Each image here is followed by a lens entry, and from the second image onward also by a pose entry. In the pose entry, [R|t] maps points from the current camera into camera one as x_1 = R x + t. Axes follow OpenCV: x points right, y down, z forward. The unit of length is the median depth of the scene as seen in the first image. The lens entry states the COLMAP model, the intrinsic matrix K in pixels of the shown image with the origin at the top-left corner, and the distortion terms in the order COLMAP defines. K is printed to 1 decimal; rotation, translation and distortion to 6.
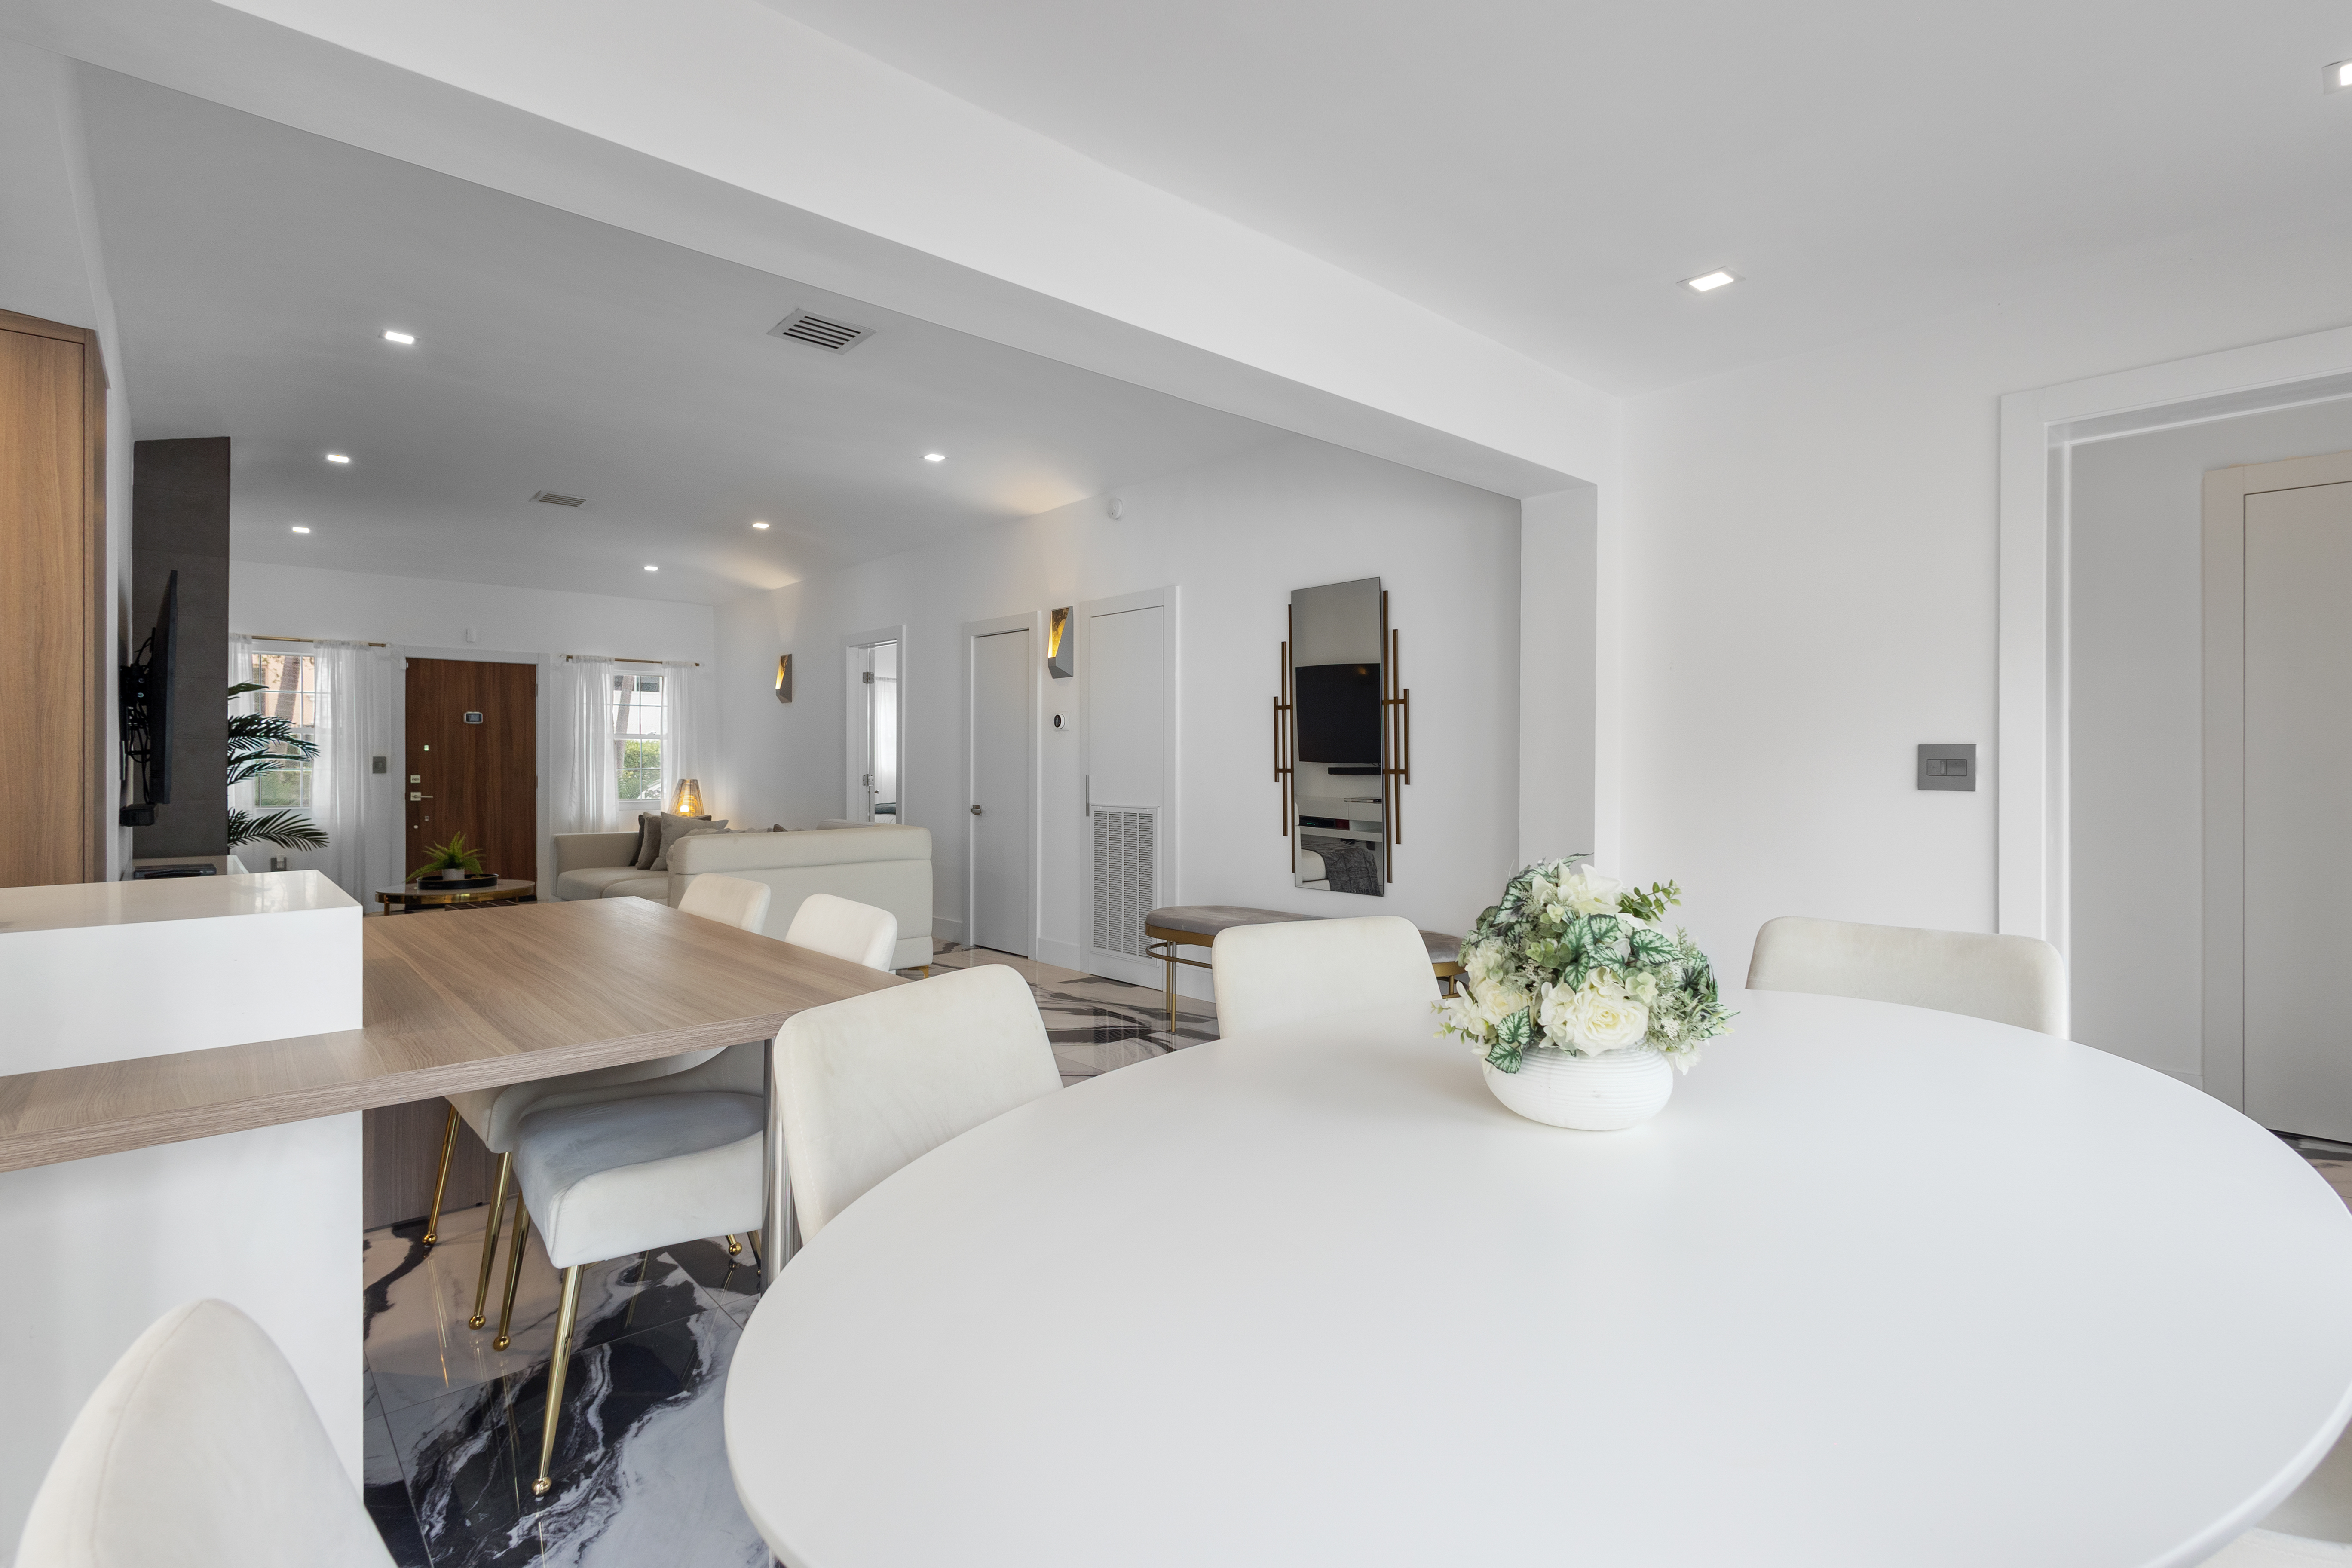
lens RADIAL K [[1084.5, 0, 1176.8], [0, 1084.5, 762.4], [0, 0, 1]] dist [0.012151, -0.003662]
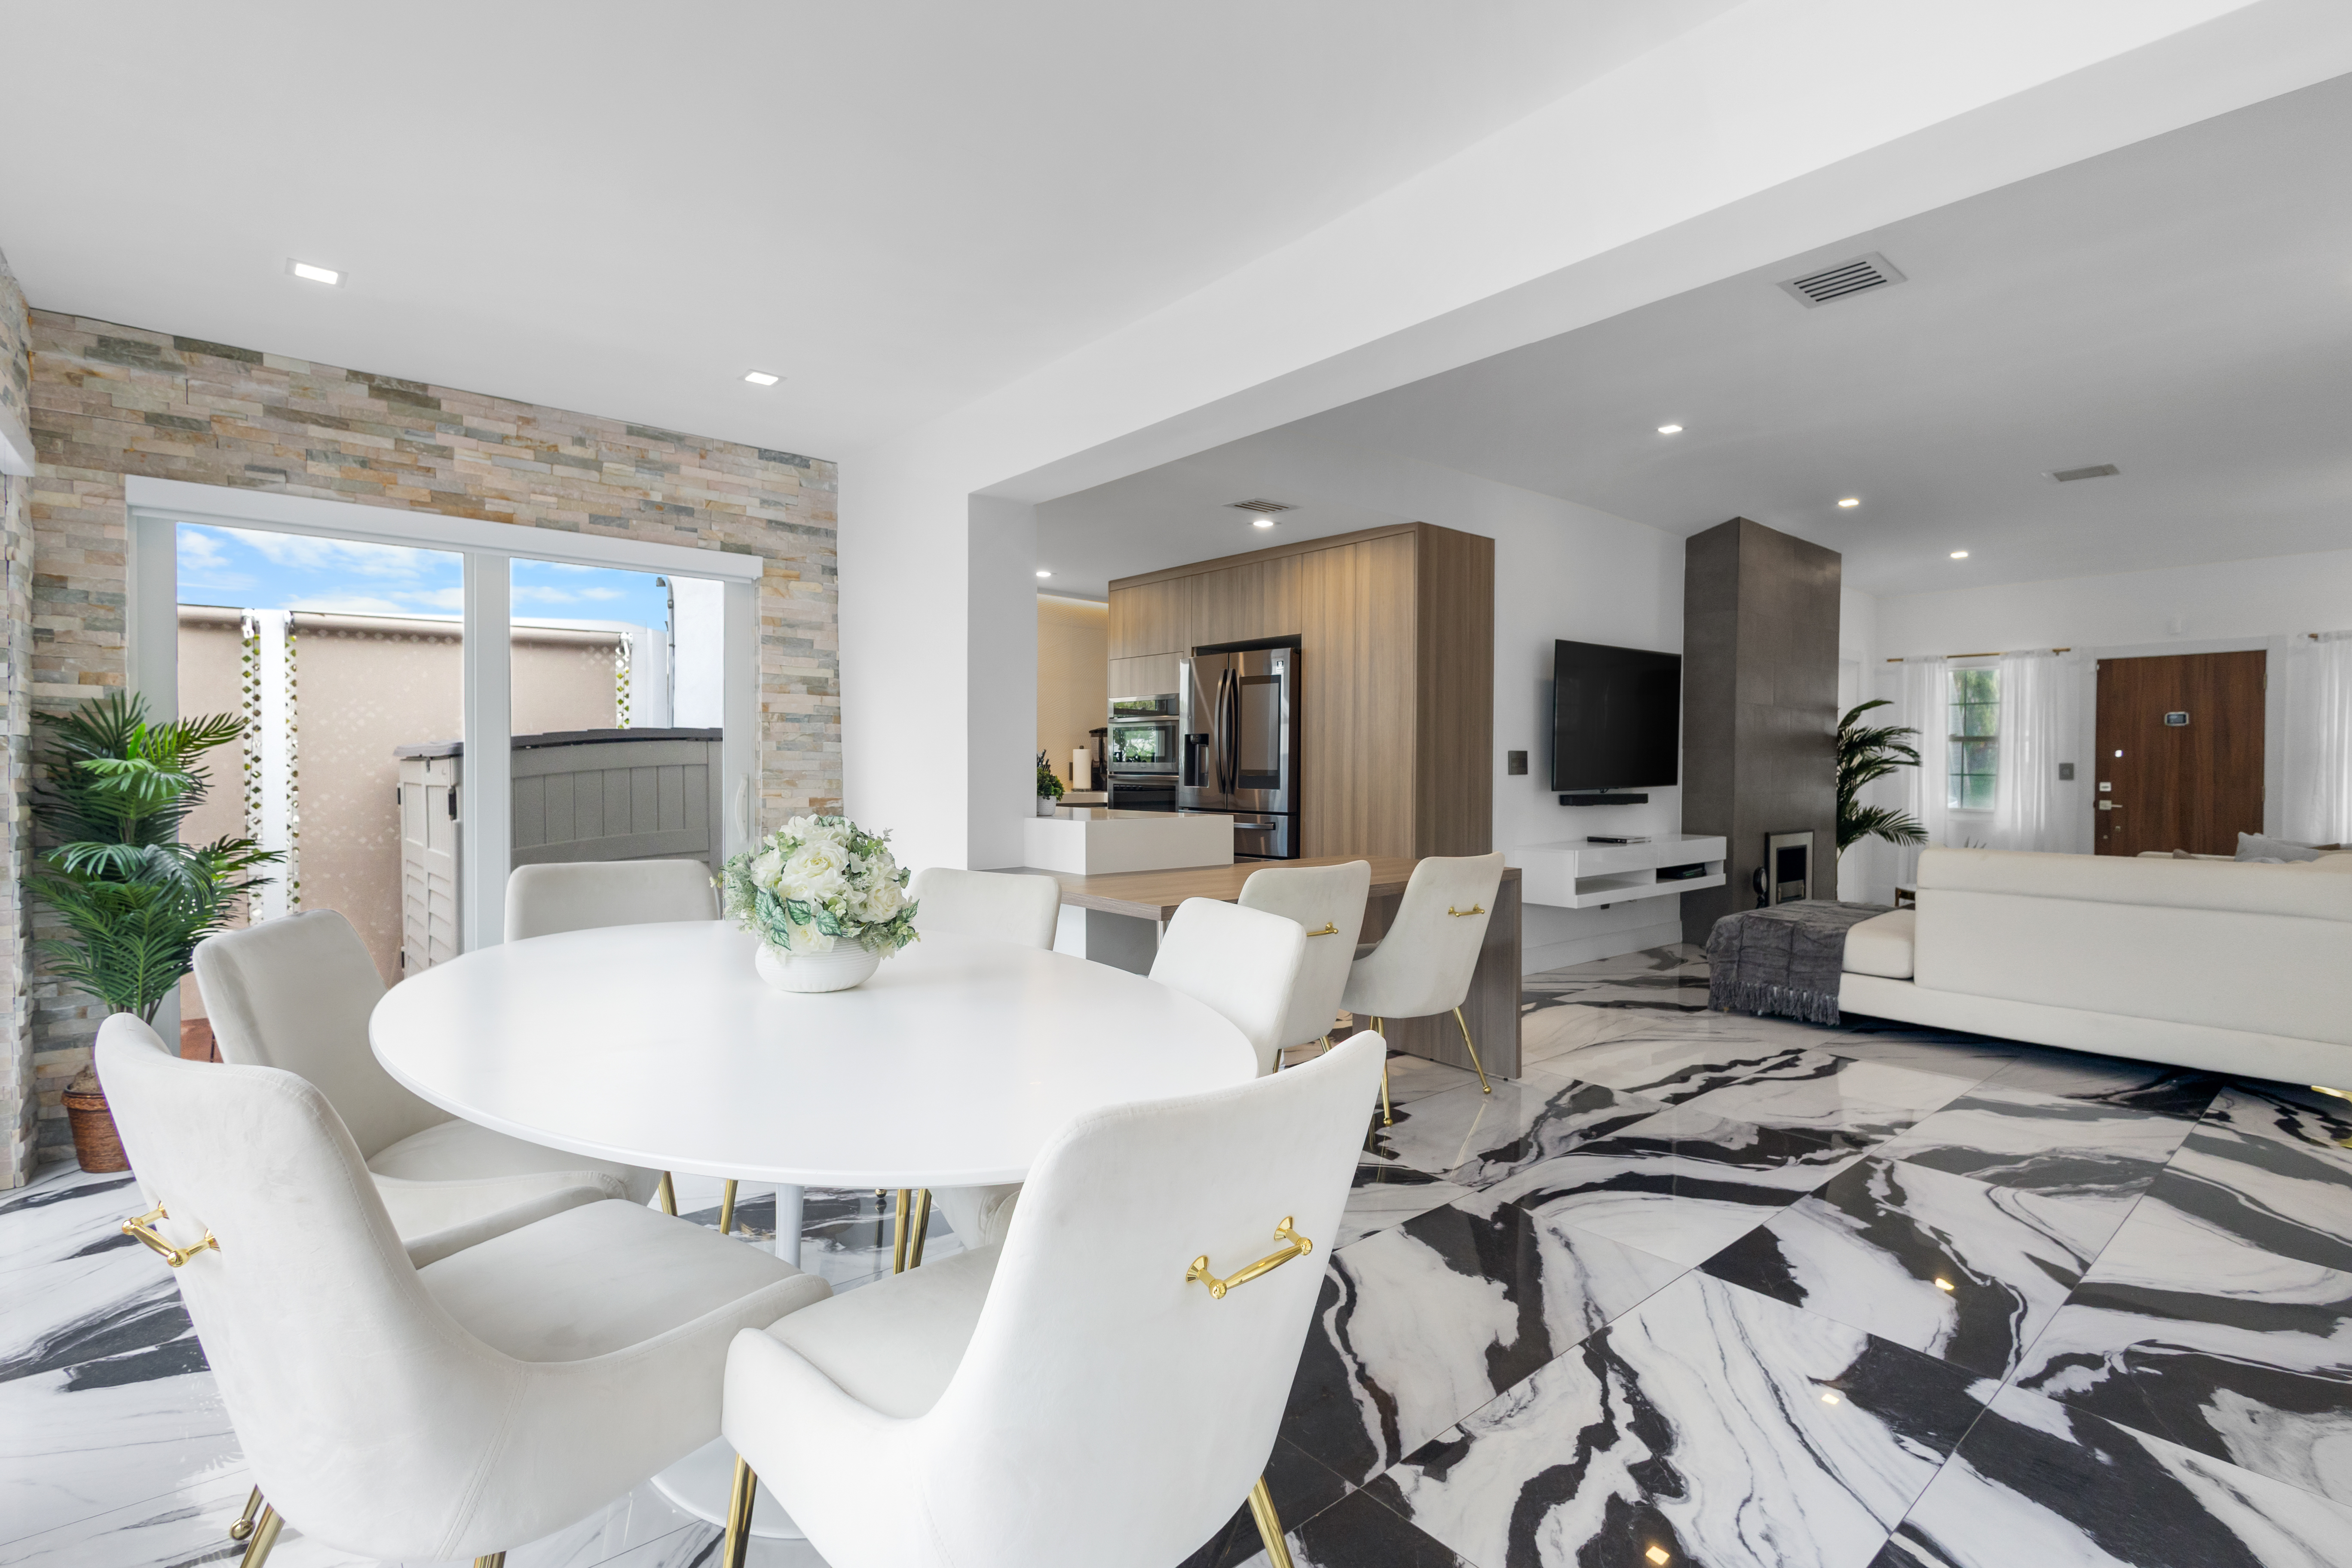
lens RADIAL K [[1084.5, 0, 1179.1], [0, 1084.5, 776.7], [0, 0, 1]] dist [0.012151, -0.003662]
pose [[-0.031869, 0.009388, -0.999448, 0.345982], [-0.006943, 0.999930, 0.009614, 0.003497], [0.999468, 0.007246, -0.031801, 0.287614]]
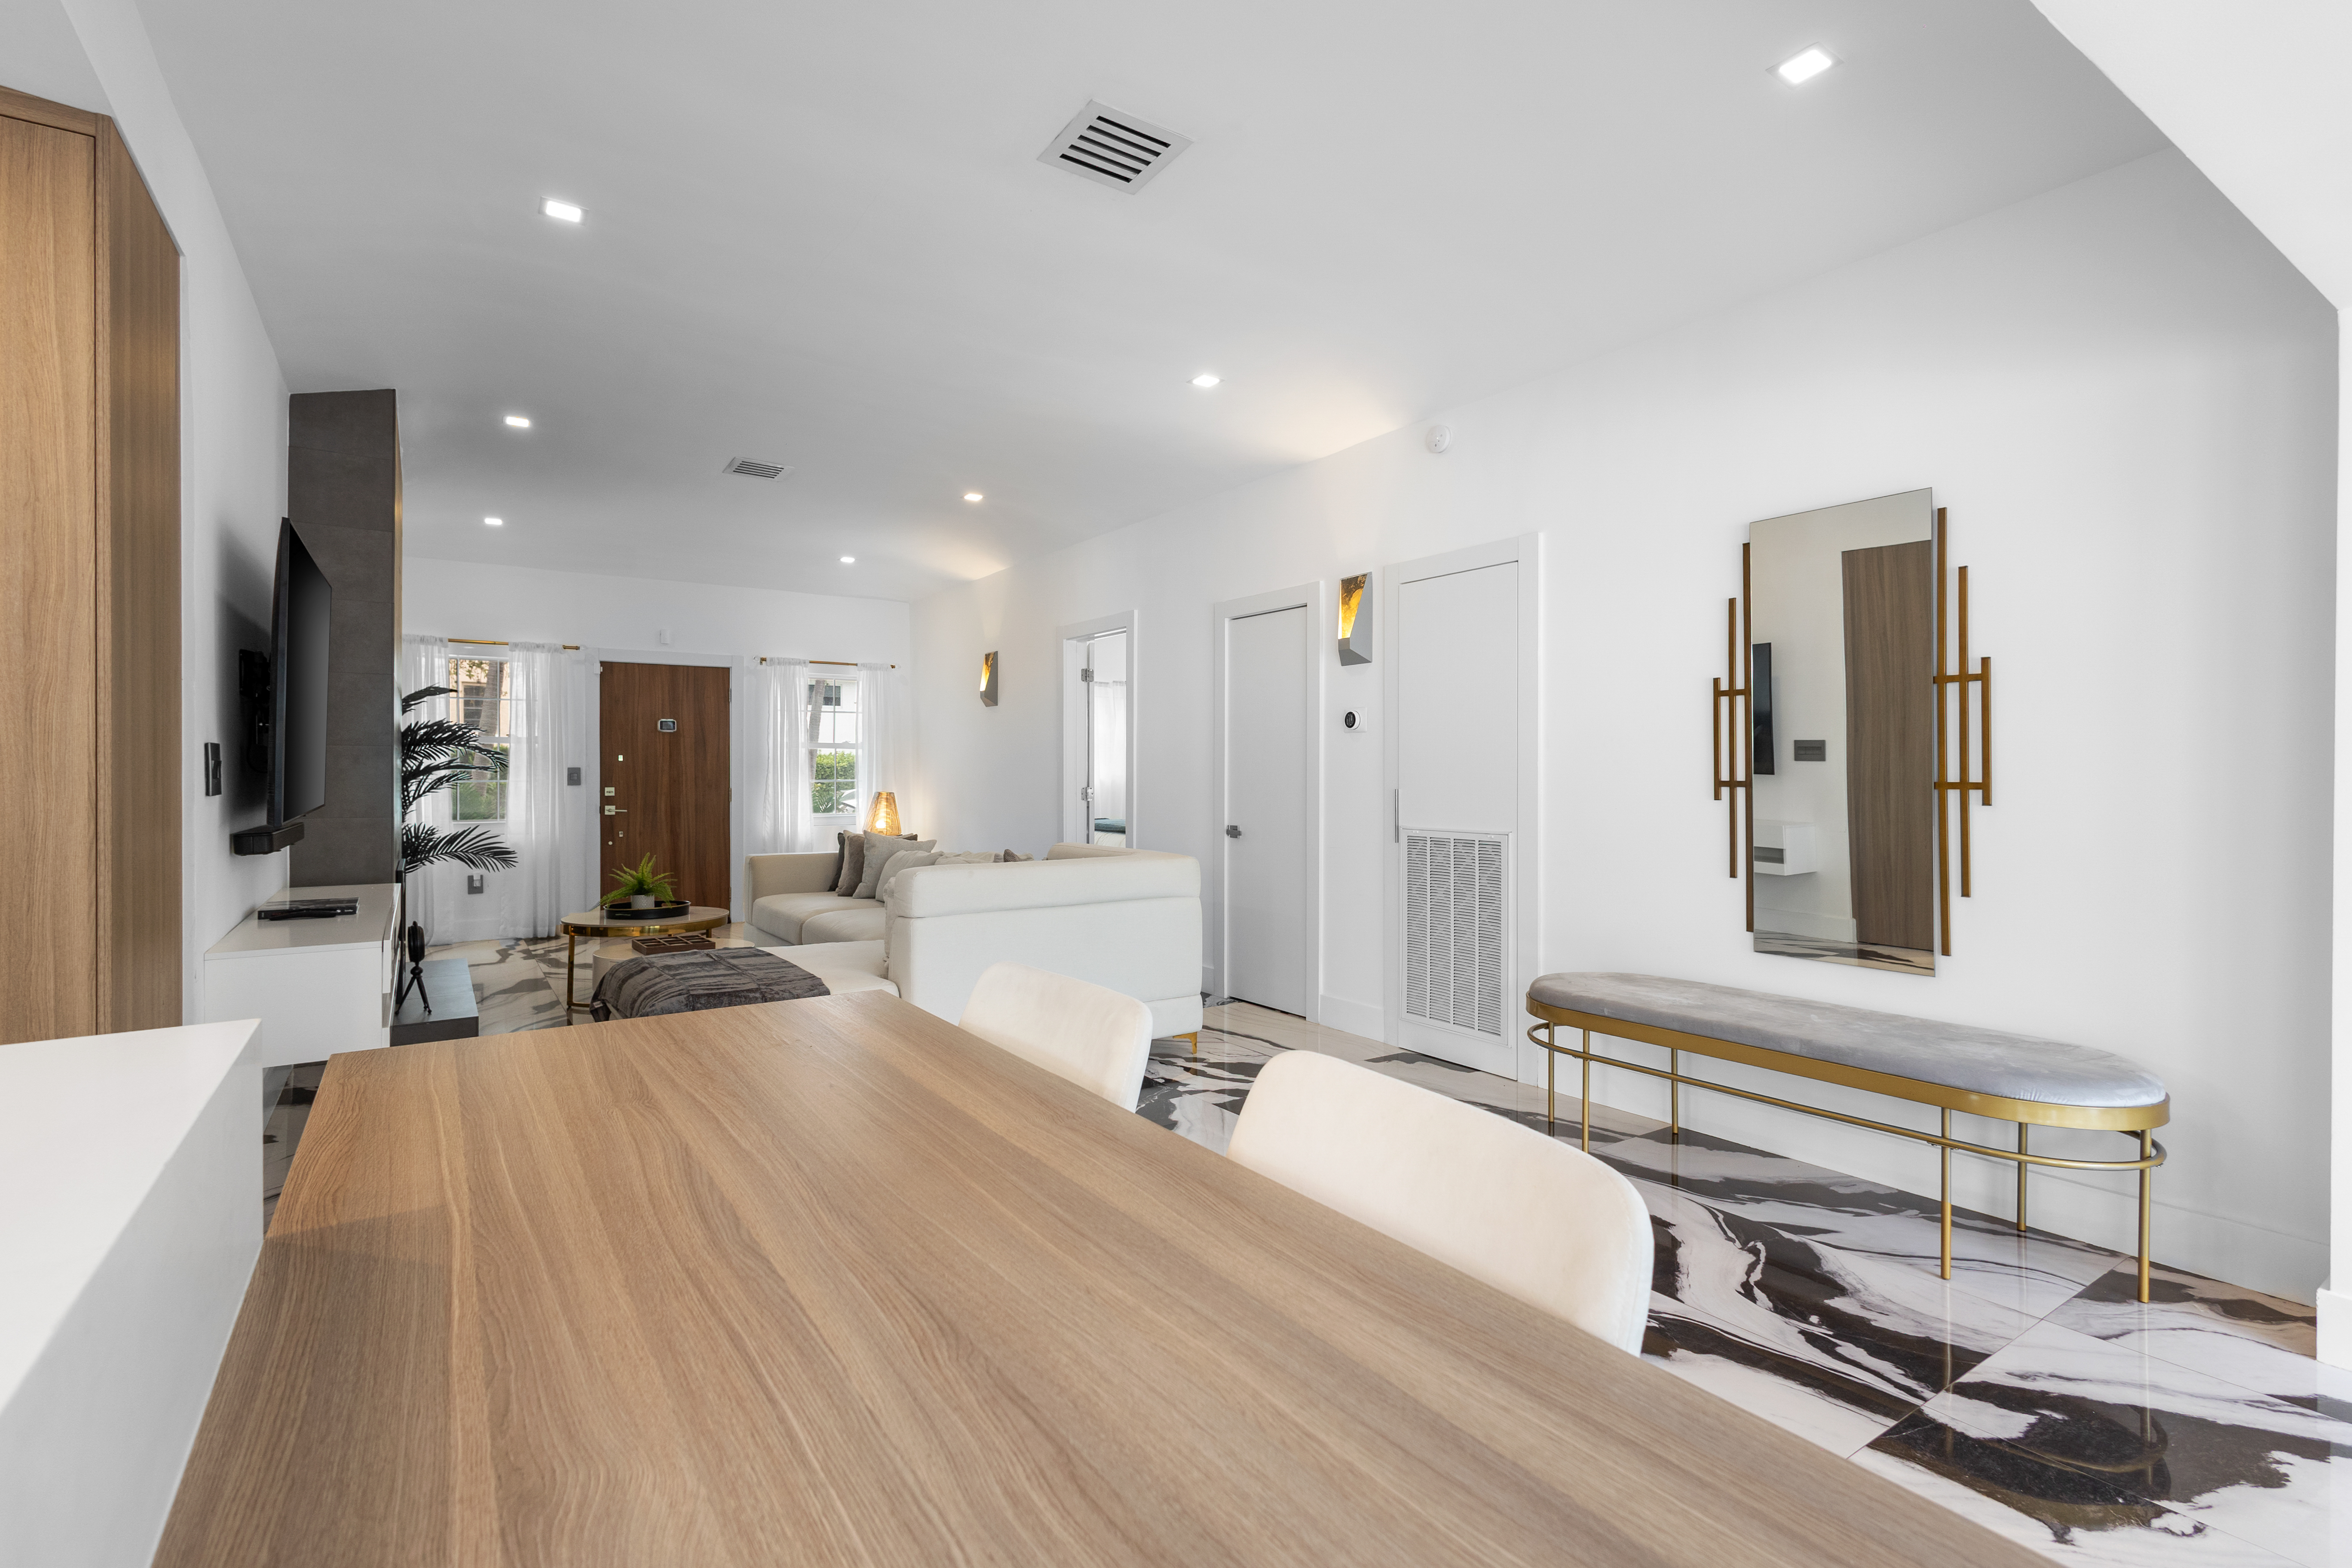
lens RADIAL K [[1084.5, 0, 1177.5], [0, 1084.5, 777.5], [0, 0, 1]] dist [0.012151, -0.003662]
pose [[0.990129, 0.000008, -0.140158, -0.111575], [0.000408, 0.999996, 0.002939, 0.000858], [0.140158, -0.002967, 0.990125, 0.187505]]
